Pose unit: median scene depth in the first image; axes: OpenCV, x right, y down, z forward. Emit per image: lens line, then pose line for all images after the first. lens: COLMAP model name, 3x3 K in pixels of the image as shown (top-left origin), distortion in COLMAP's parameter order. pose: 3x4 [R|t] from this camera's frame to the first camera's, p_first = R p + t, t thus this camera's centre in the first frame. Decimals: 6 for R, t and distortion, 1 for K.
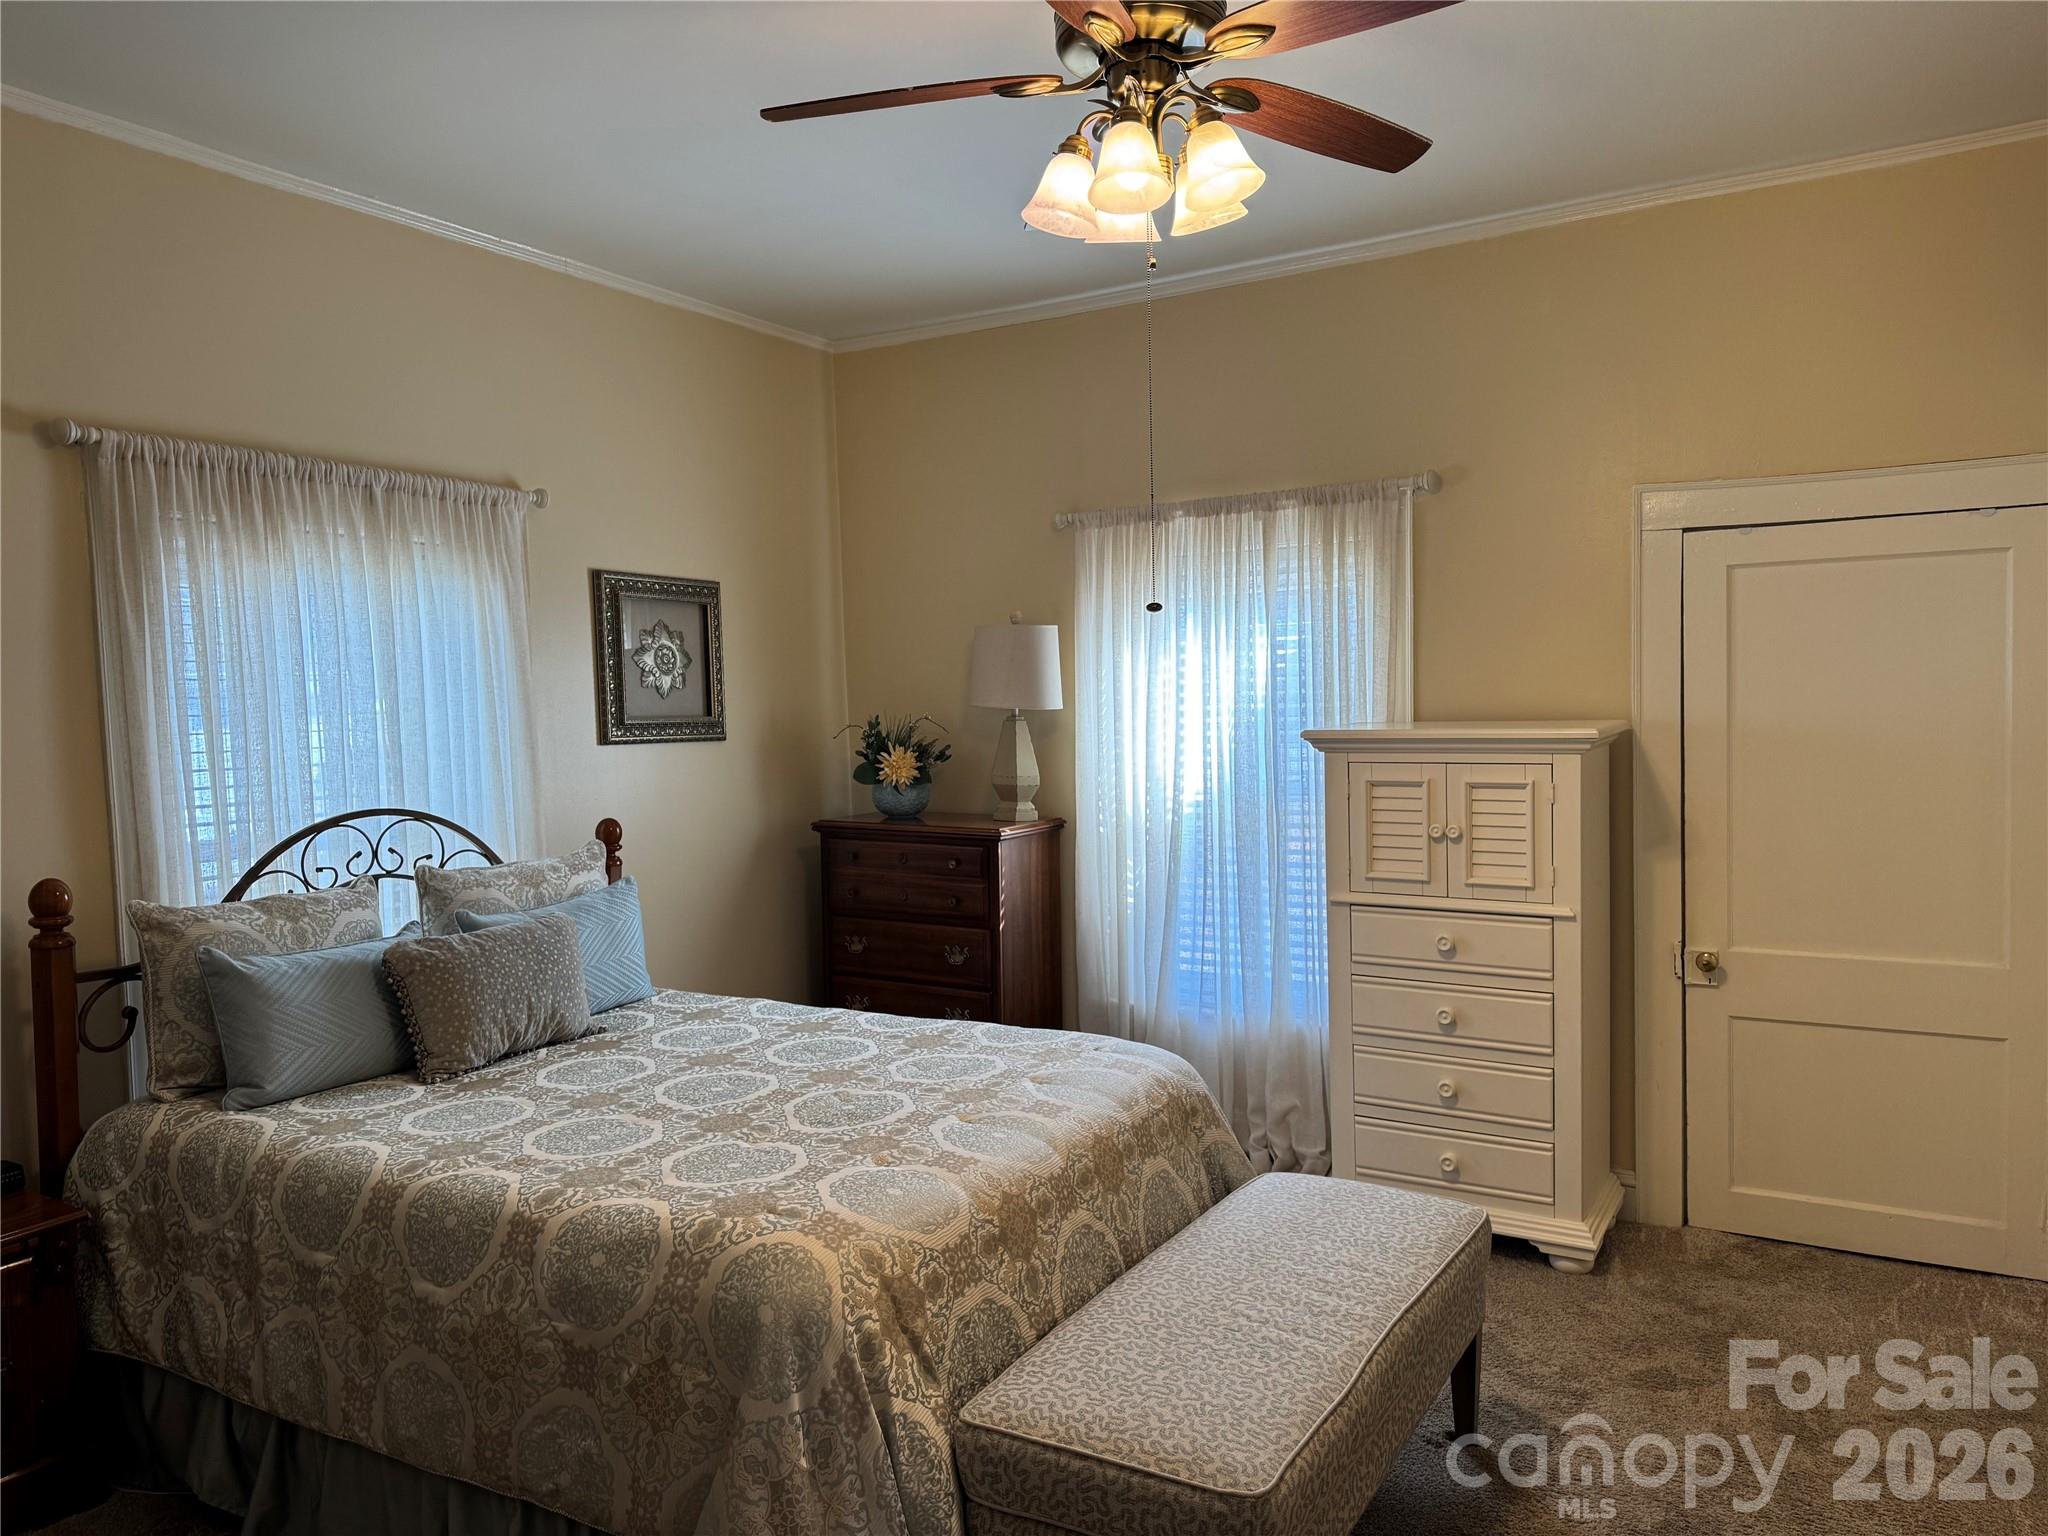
lens RADIAL K [[1438.0, 0, 1045.2], [0, 1438.0, 765.1], [0, 0, 1]] dist [0.080538, -0.096756]
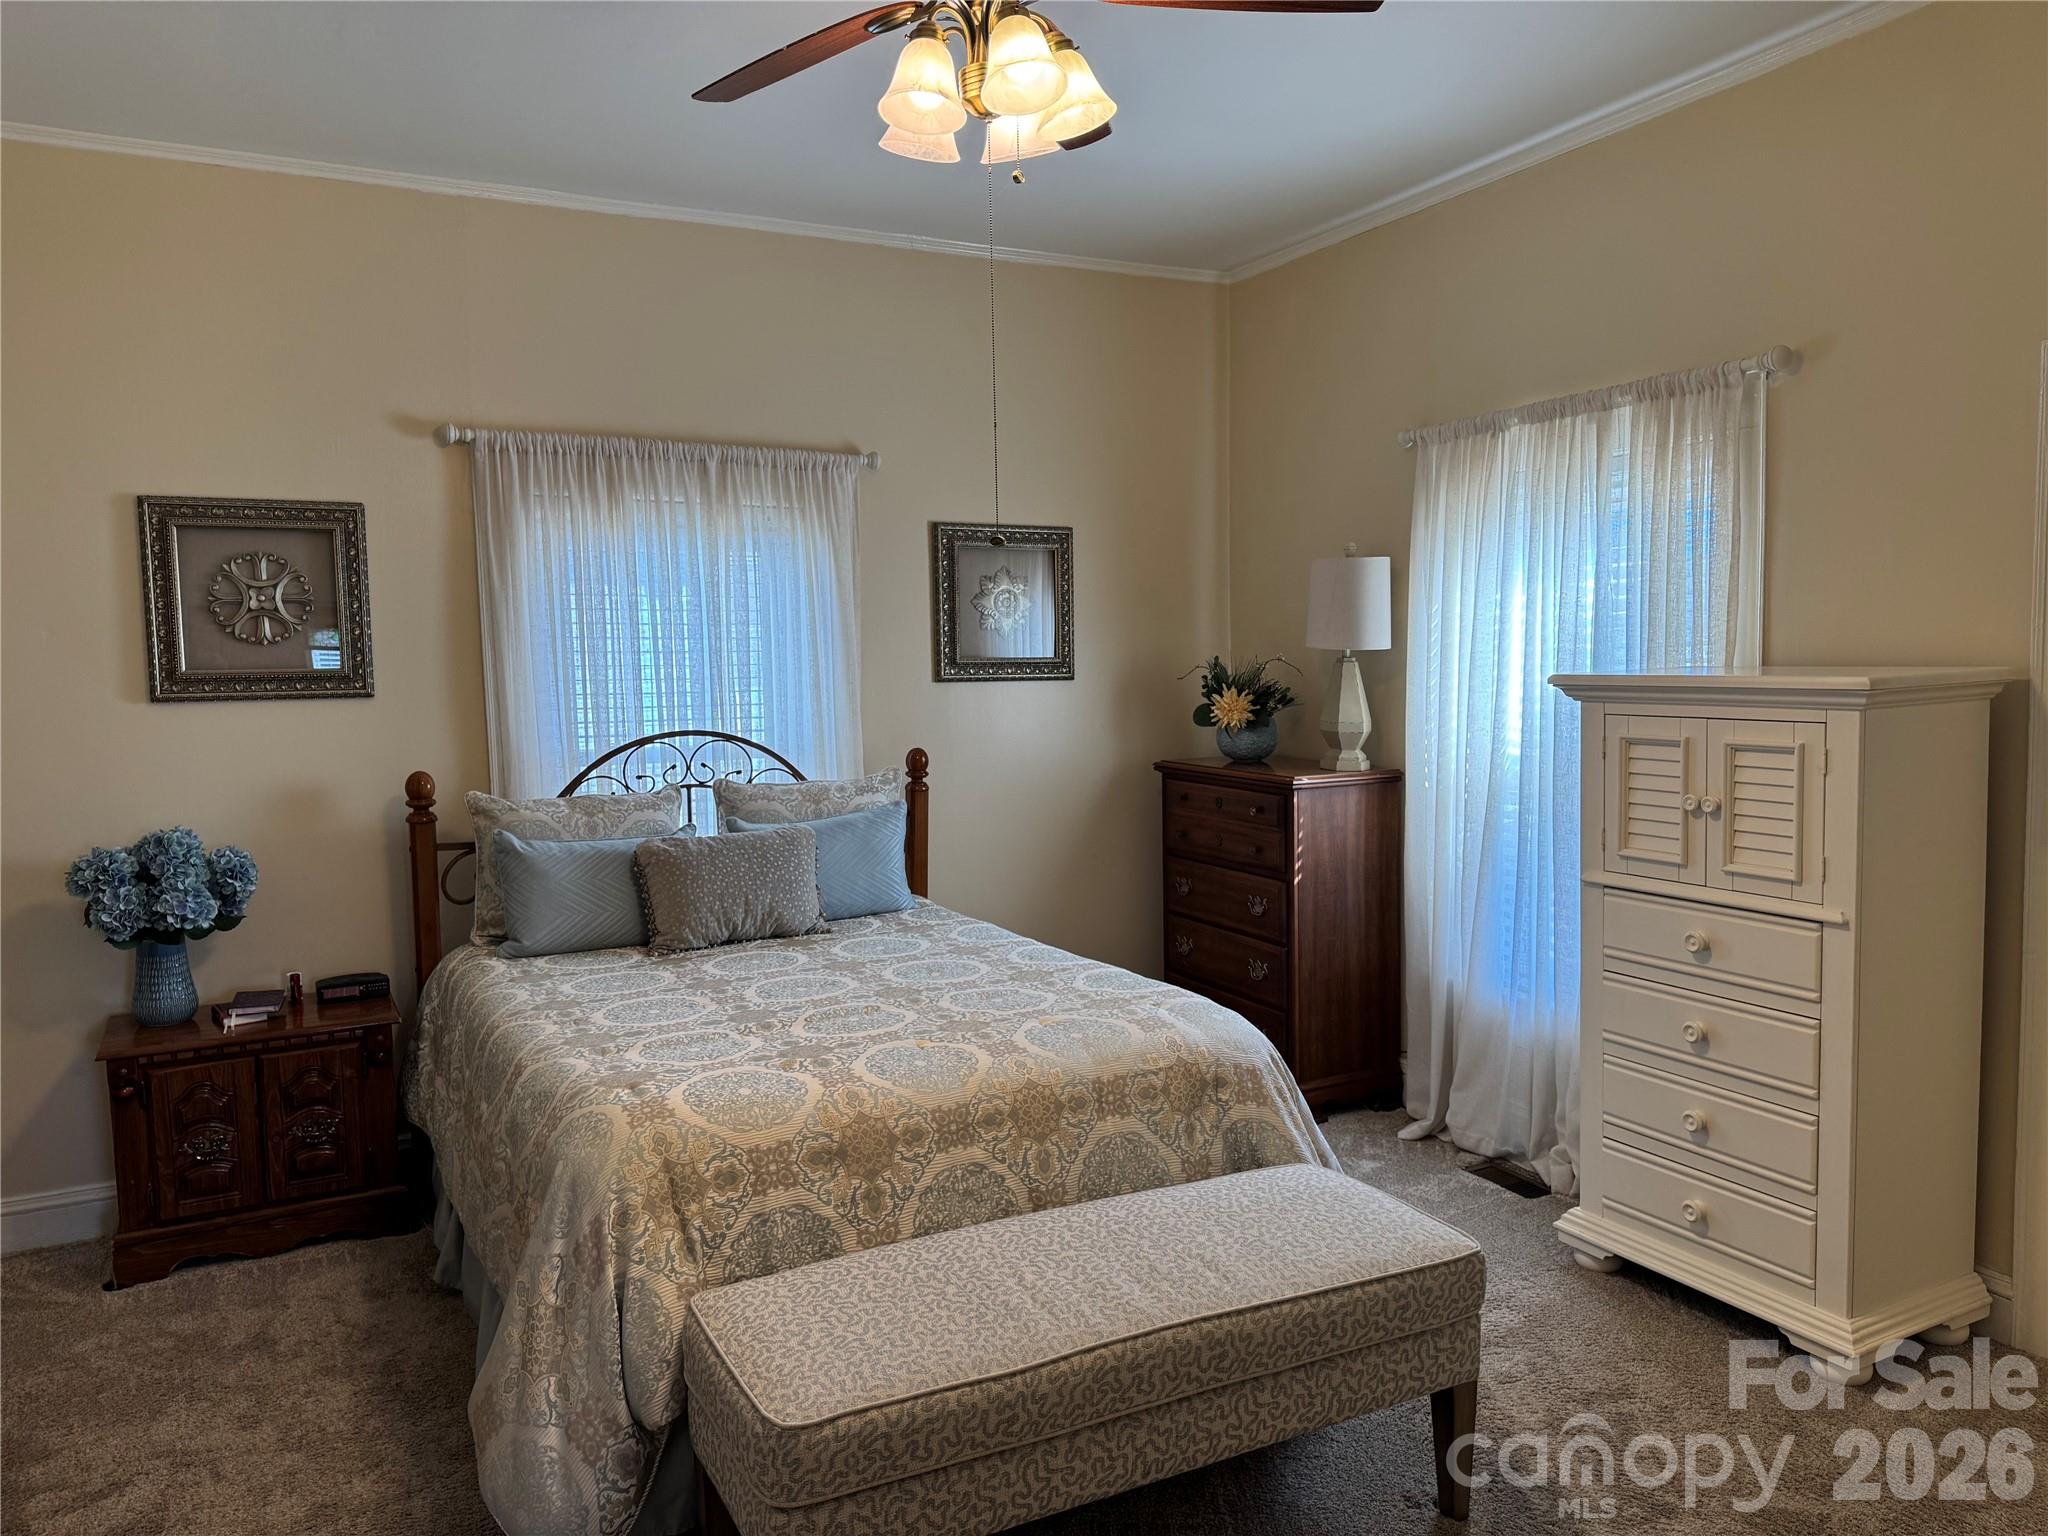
lens RADIAL K [[1438.0, 0, 1010.1], [0, 1438.0, 773.0], [0, 0, 1]] dist [0.080538, -0.096756]
pose [[0.849014, 0.048956, -0.526098, 0.386835], [-0.025941, 0.998360, 0.051039, -0.002253], [0.527733, -0.029685, 0.848891, 0.119969]]
